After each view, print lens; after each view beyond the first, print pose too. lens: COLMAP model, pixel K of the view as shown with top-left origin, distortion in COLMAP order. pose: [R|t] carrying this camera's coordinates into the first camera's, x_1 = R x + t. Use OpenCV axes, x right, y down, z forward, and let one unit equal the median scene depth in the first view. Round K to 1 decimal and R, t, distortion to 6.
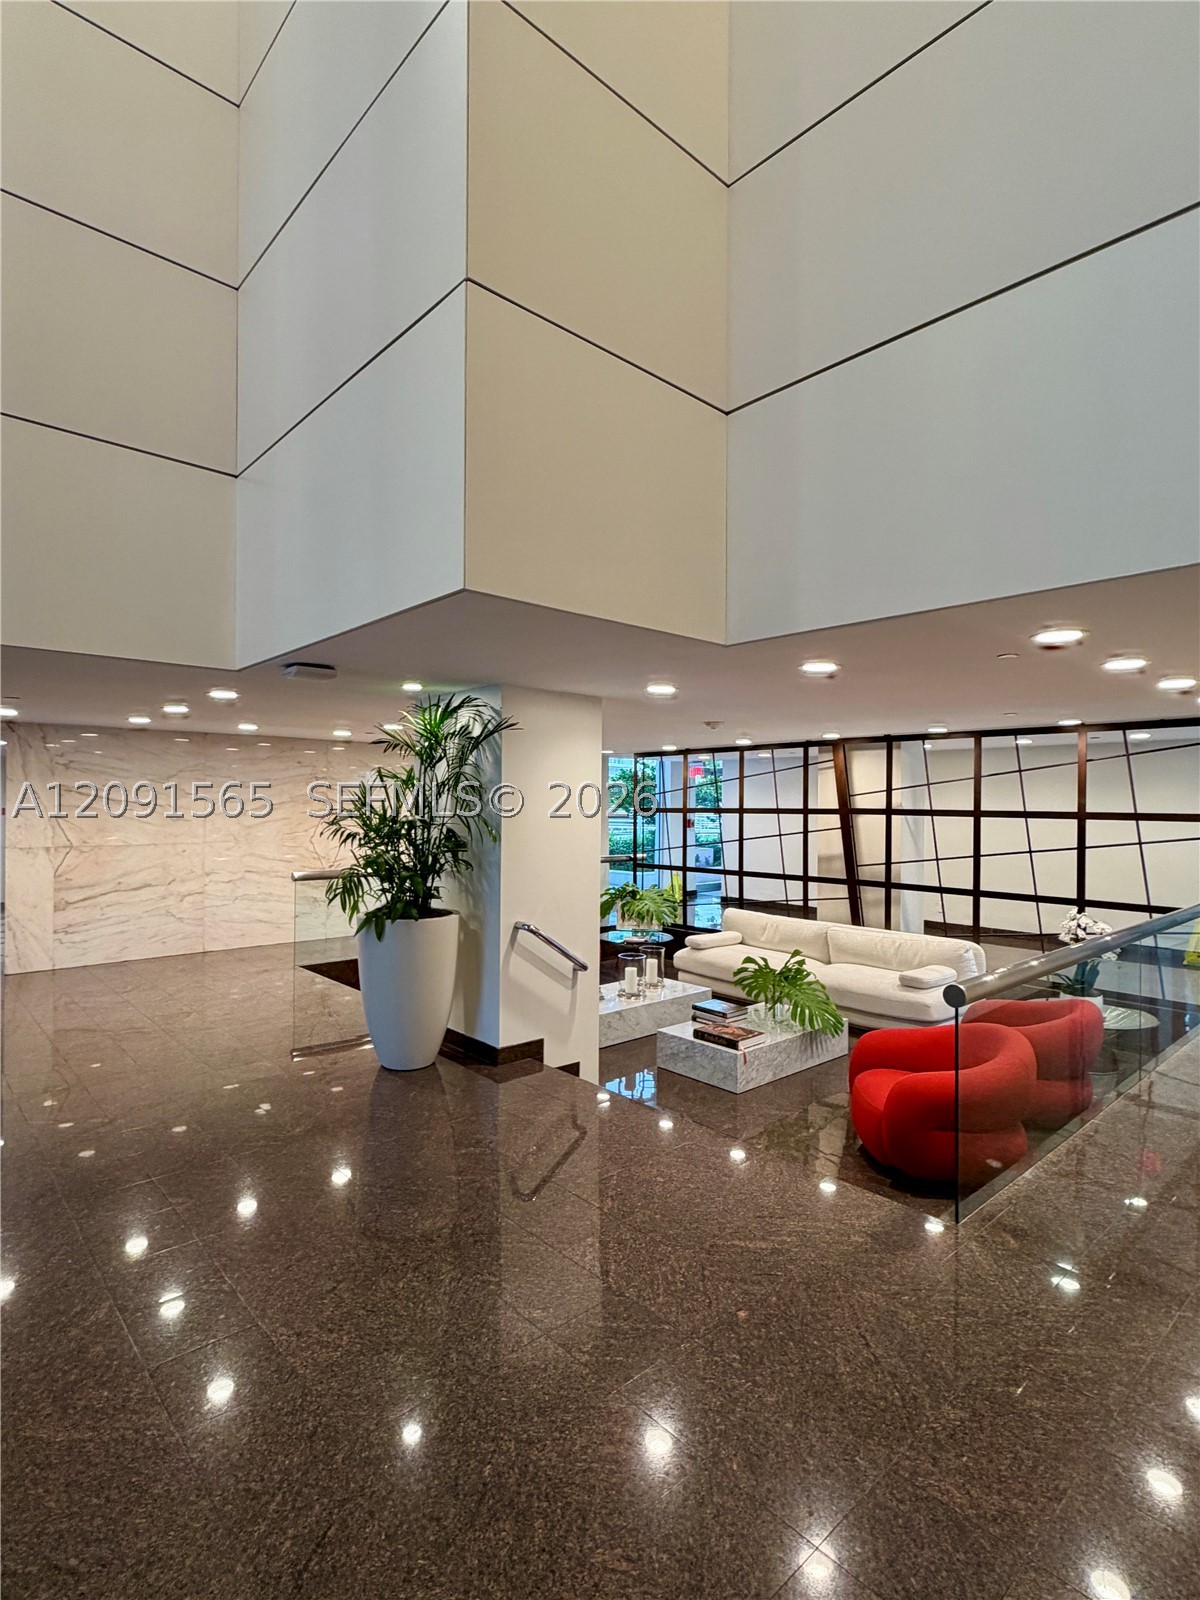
lens RADIAL K [[802.8, 0, 591.5], [0, 802.8, 806.1], [0, 0, 1]] dist [0.005733, -0.000257]
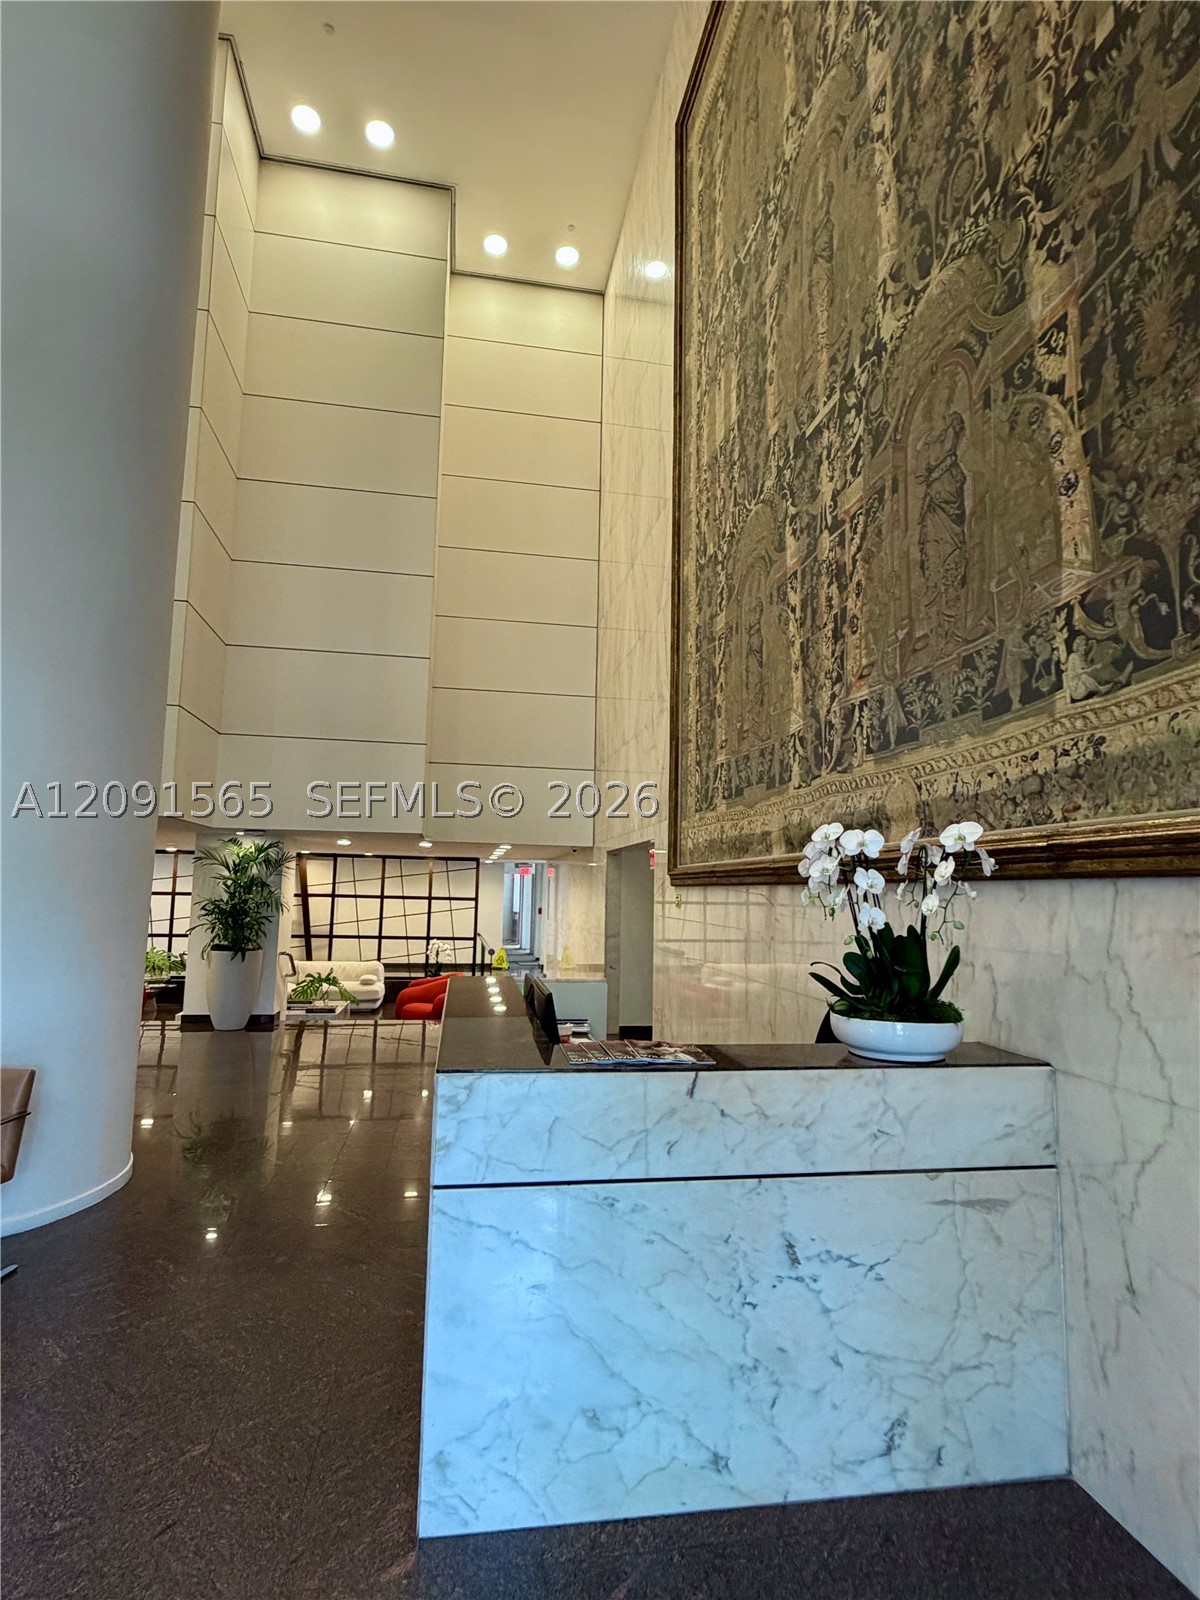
lens RADIAL K [[802.8, 0, 591.5], [0, 802.8, 806.1], [0, 0, 1]] dist [0.005733, -0.000257]
pose [[0.528214, 0.096159, 0.843649, -0.956409], [-0.015176, 0.994477, -0.103848, -0.015647], [-0.848975, 0.042050, 0.526757, -0.503570]]
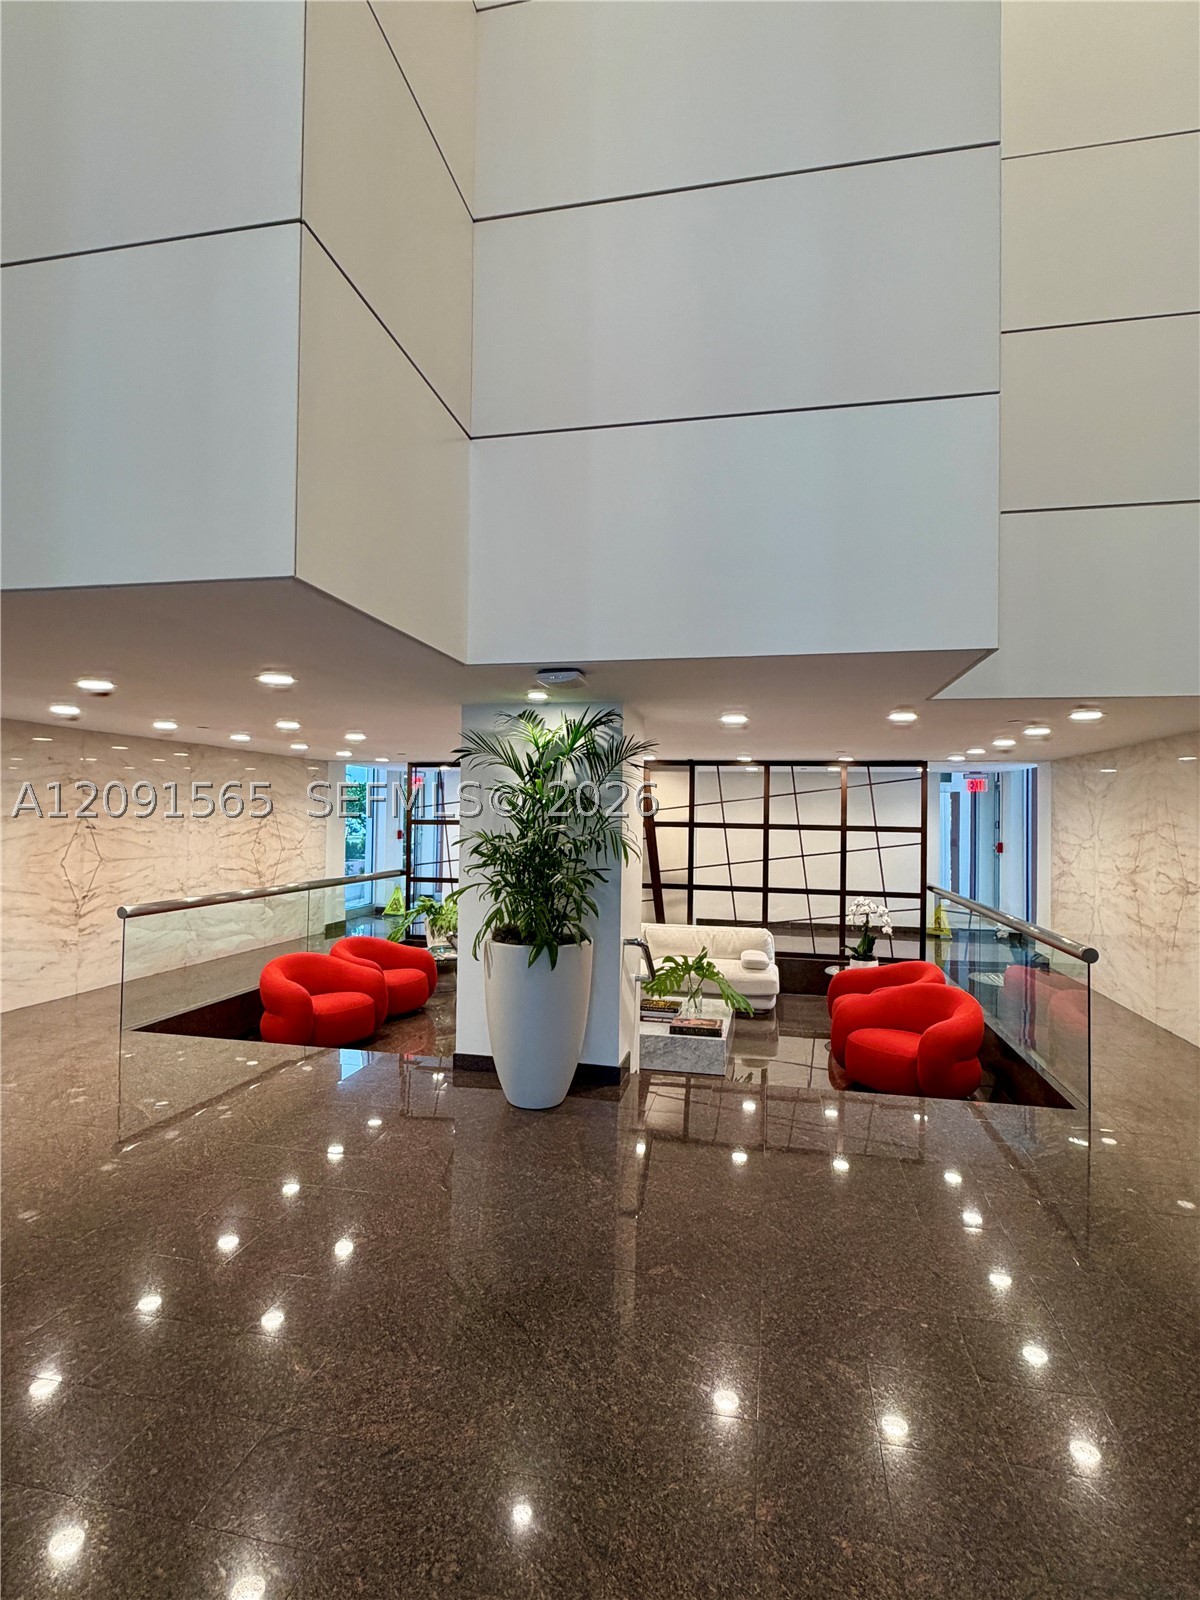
lens RADIAL K [[802.8, 0, 591.5], [0, 802.8, 806.1], [0, 0, 1]] dist [0.005733, -0.000257]
pose [[0.812244, 0.011981, 0.583194, -0.480212], [-0.006977, 0.999917, -0.010826, -0.007004], [-0.583276, 0.004724, 0.812260, 0.139403]]
